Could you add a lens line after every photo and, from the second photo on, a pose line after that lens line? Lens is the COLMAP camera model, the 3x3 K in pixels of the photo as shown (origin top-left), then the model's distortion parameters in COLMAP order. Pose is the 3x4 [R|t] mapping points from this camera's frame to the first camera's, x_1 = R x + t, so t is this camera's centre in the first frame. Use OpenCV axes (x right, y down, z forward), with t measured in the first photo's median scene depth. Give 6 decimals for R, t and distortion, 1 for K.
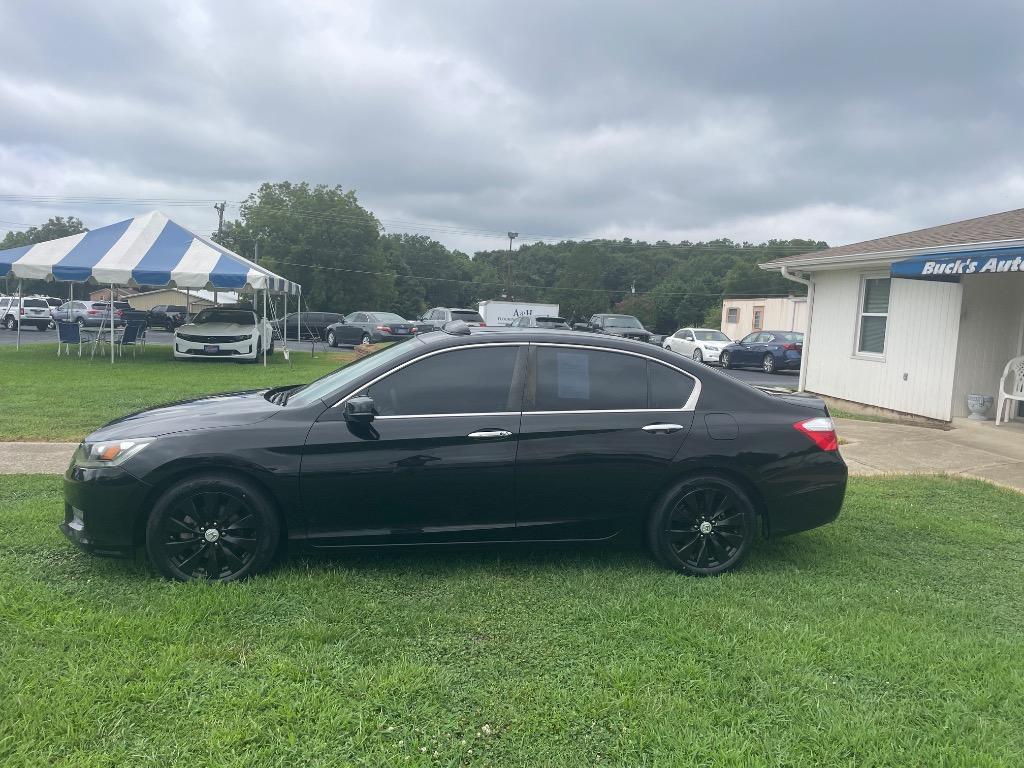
lens RADIAL K [[754.8, 0, 510.8], [0, 754.8, 381.6], [0, 0, 1]] dist [0.059978, -0.079875]
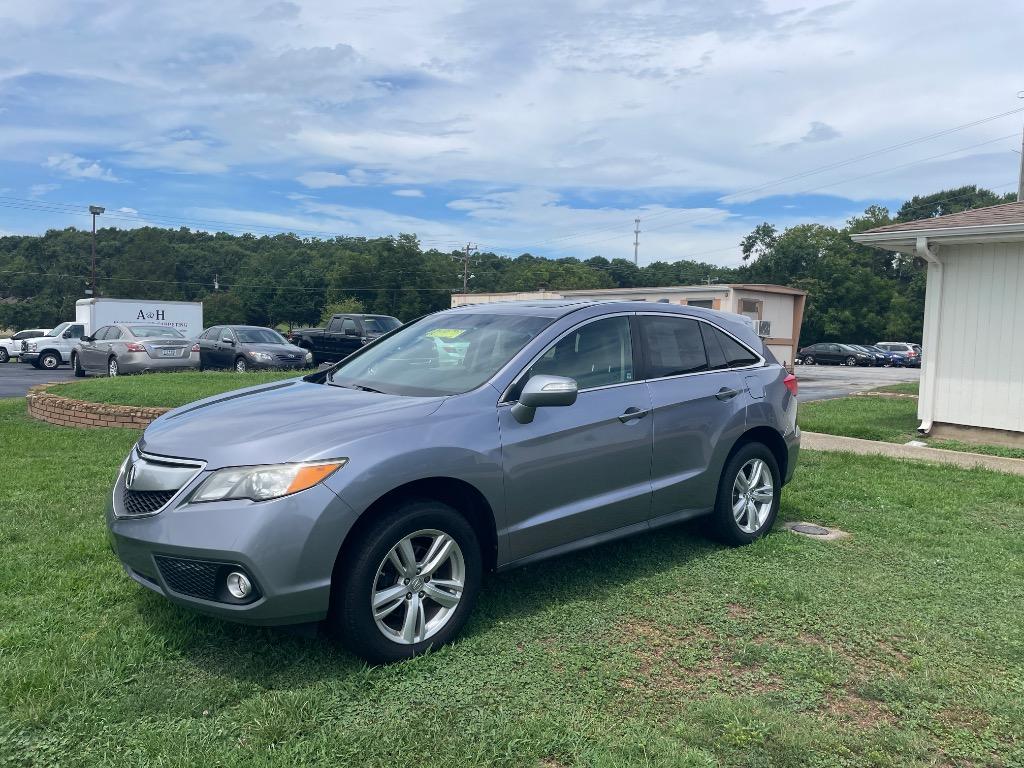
lens RADIAL K [[754.8, 0, 513.6], [0, 754.8, 367.6], [0, 0, 1]] dist [0.059978, -0.079875]
pose [[0.838647, -0.059191, 0.541450, -0.082453], [0.066428, 0.997772, 0.006187, -0.018343], [-0.540609, 0.030779, 0.840710, 0.175792]]
